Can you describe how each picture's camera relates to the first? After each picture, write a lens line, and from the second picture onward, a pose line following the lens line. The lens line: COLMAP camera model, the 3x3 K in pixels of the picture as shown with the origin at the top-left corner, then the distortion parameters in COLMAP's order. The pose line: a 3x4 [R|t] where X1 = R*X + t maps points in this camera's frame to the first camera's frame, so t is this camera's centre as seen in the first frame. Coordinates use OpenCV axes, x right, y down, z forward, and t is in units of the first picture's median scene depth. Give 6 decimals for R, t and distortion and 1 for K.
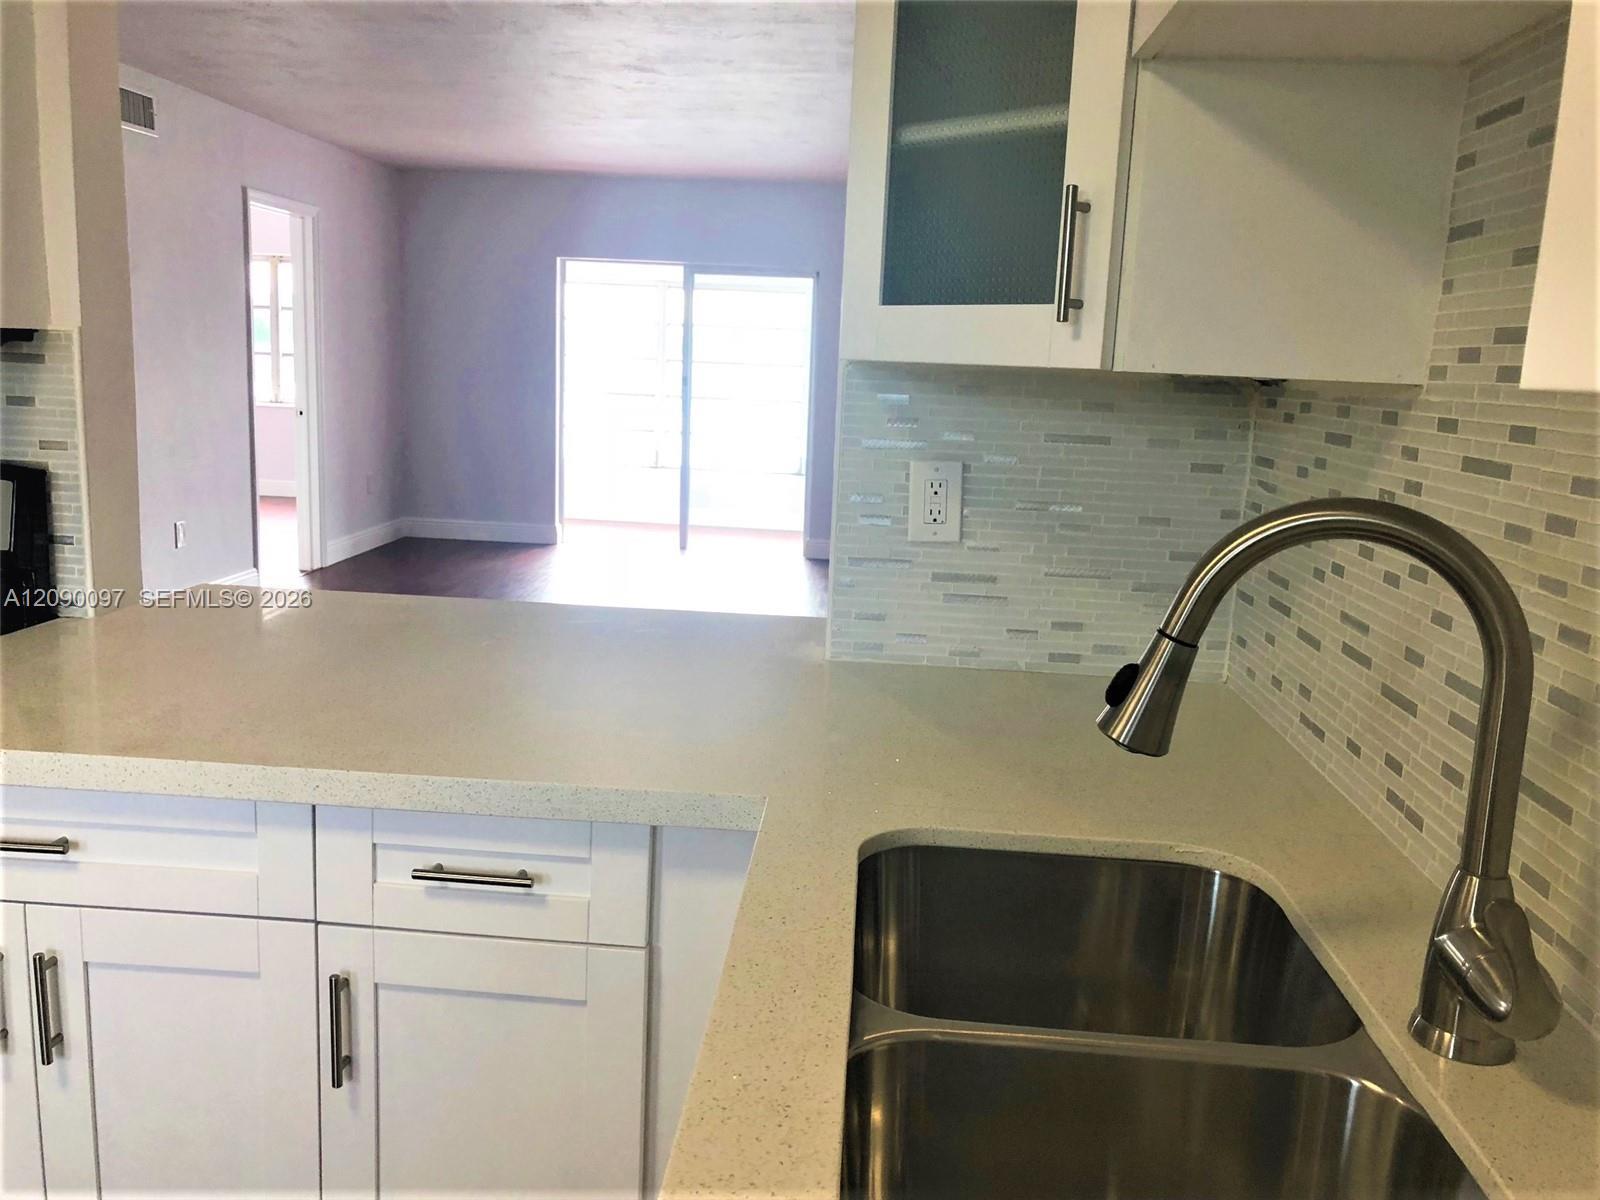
lens RADIAL K [[1297.2, 0, 794.4], [0, 1297.2, 610.1], [0, 0, 1]] dist [0.049466, -0.102452]
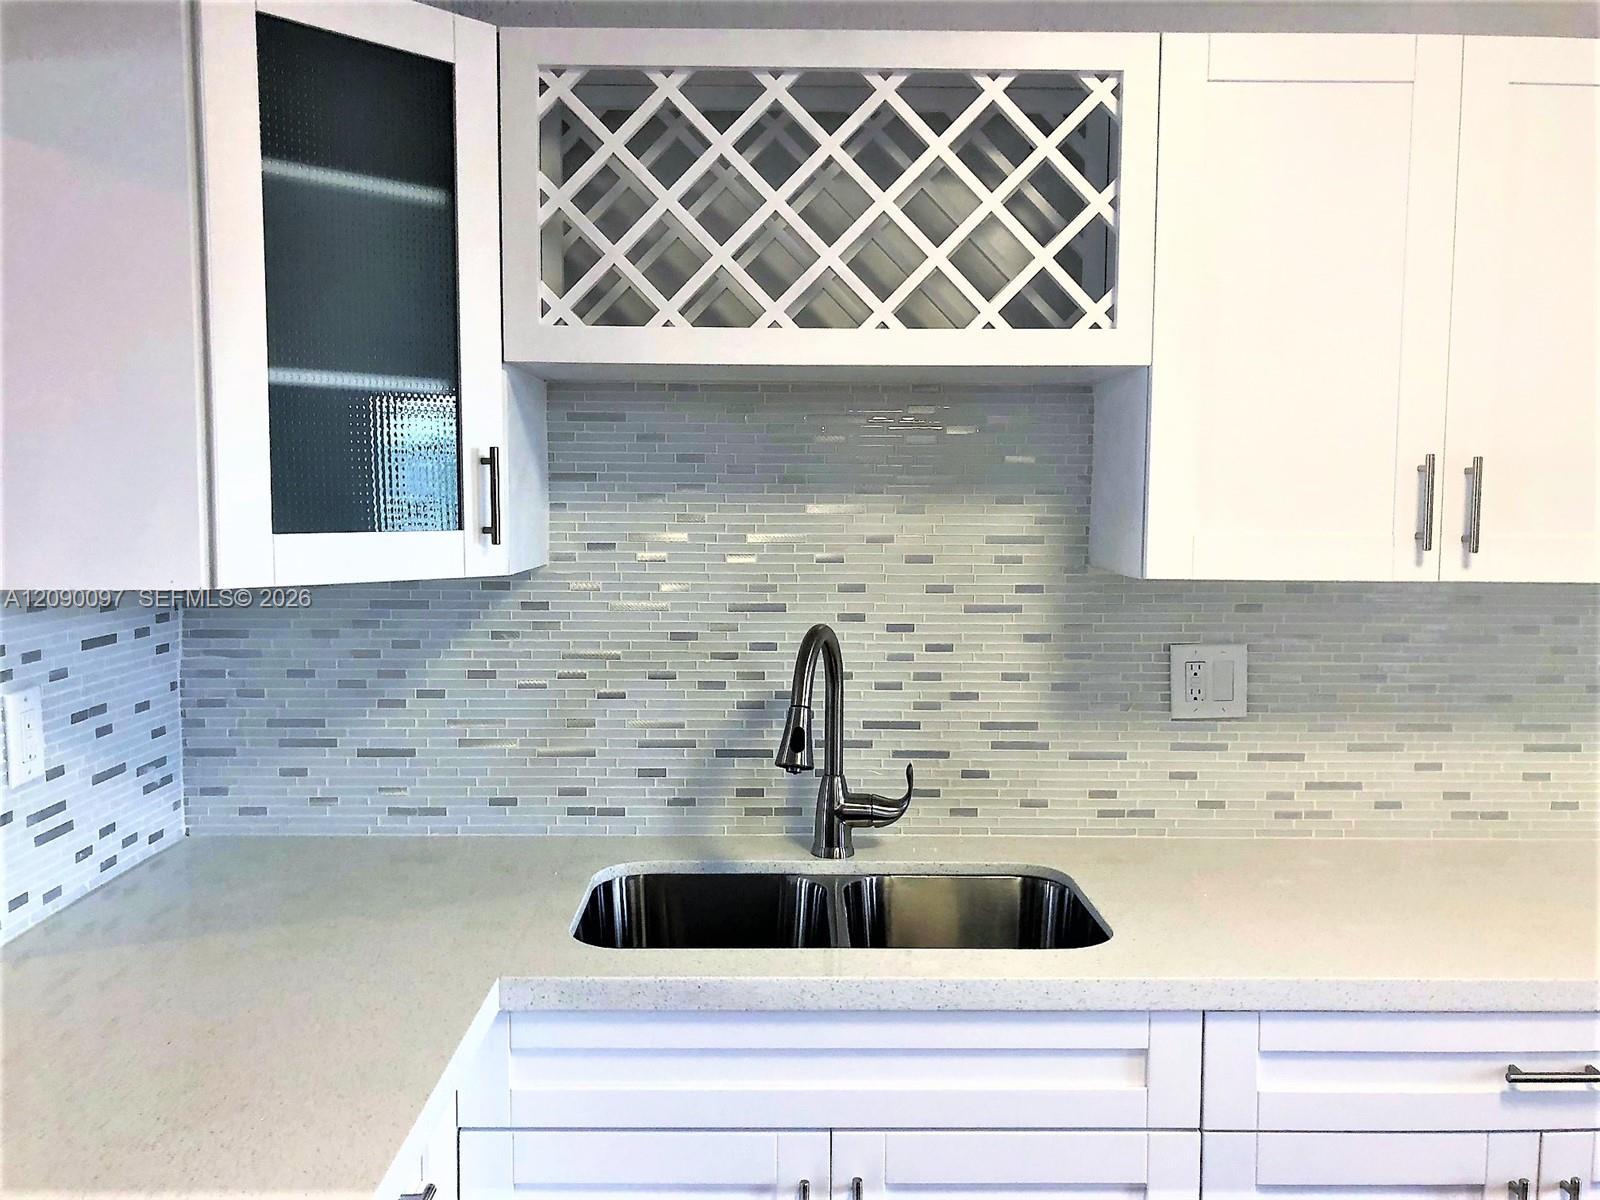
lens RADIAL K [[1312.9, 0, 800.0], [0, 1312.9, 600.0], [0, 0, 1]] dist [0.028731, -0.009785]
pose [[-0.090856, -0.122615, 0.988287, -1.055919], [0.182969, 0.973442, 0.137594, -0.262115], [-0.978911, 0.193327, -0.066009, 0.701612]]
